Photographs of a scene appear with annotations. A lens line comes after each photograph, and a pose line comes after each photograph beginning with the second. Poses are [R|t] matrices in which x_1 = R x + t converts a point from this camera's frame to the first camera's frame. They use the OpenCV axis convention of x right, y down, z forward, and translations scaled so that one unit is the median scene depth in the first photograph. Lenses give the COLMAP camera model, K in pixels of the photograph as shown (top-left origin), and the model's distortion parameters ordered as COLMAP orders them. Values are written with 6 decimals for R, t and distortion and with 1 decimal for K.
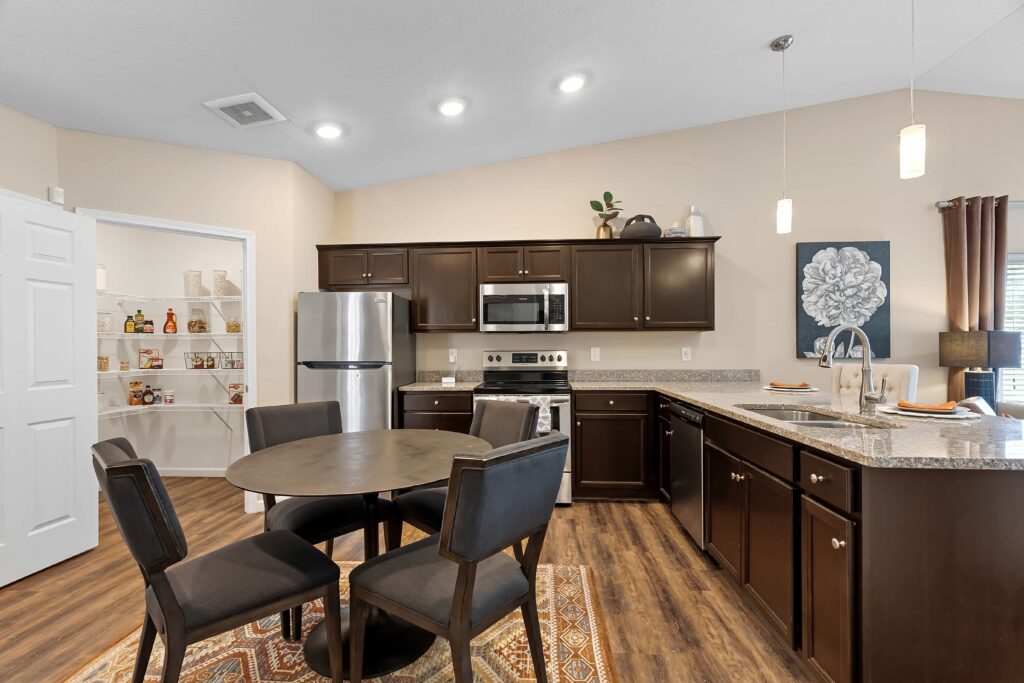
lens RADIAL K [[466.6, 0, 505.1], [0, 466.6, 340.9], [0, 0, 1]] dist [0.008669, -0.000688]
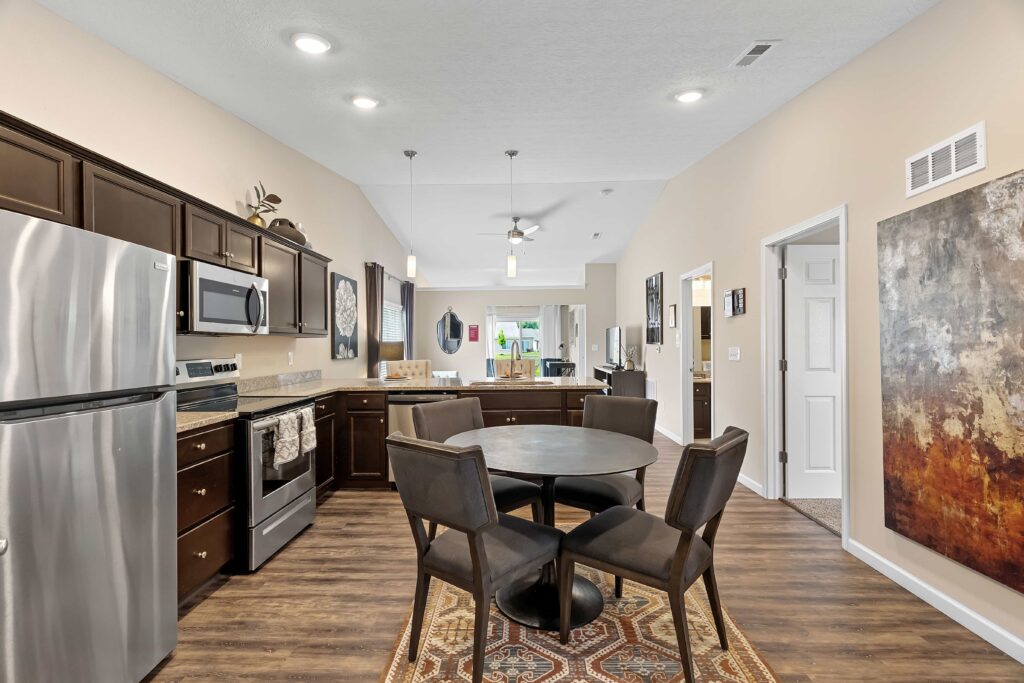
lens RADIAL K [[466.6, 0, 508.5], [0, 466.6, 345.2], [0, 0, 1]] dist [0.008669, -0.000688]
pose [[-0.053741, 0.002869, 0.998551, -0.736054], [-0.005380, 0.999981, -0.003163, -0.001926], [-0.998540, -0.005542, -0.053724, 0.591128]]
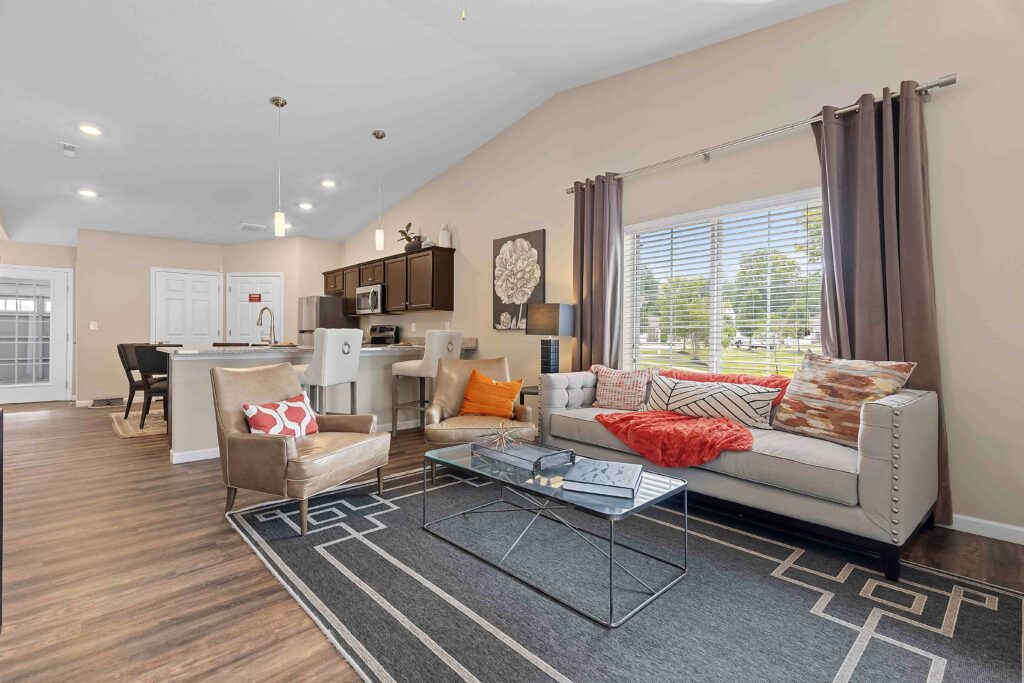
lens RADIAL K [[466.6, 0, 509.8], [0, 466.6, 335.4], [0, 0, 1]] dist [0.008669, -0.000688]
pose [[0.744656, 0.005629, -0.667425, 1.532784], [0.003611, 0.999916, 0.012461, 0.038166], [0.667439, -0.011689, 0.744573, 0.068768]]
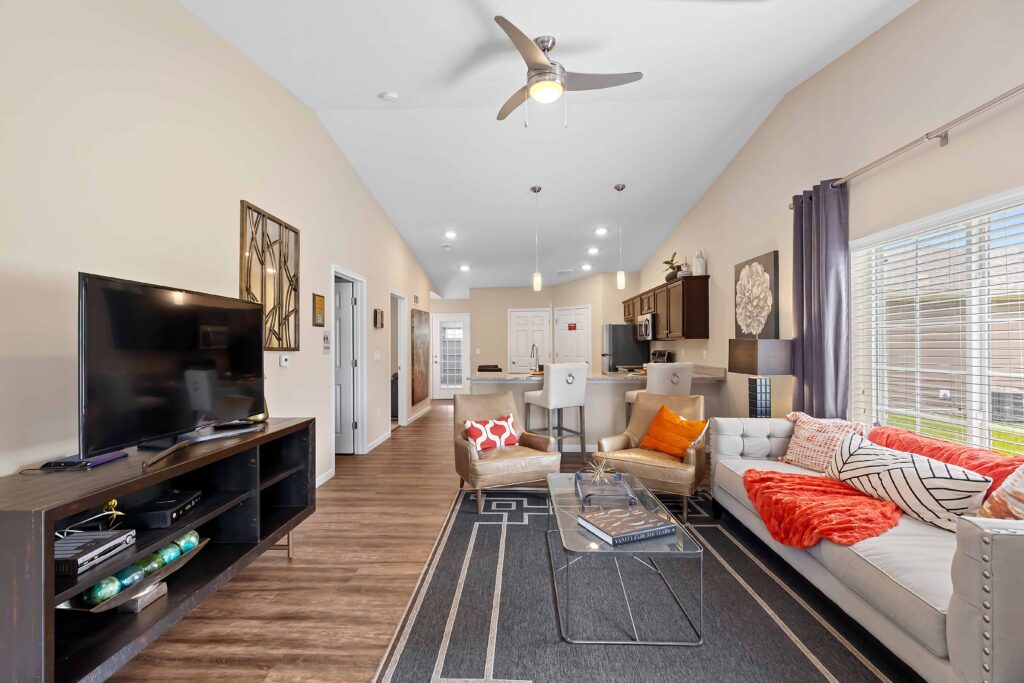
lens RADIAL K [[466.6, 0, 503.2], [0, 466.6, 340.9], [0, 0, 1]] dist [0.008669, -0.000688]
pose [[0.049040, -0.006782, -0.998774, 1.820267], [0.021837, 0.999745, -0.005716, -0.019434], [0.998558, -0.021530, 0.049176, 0.340081]]
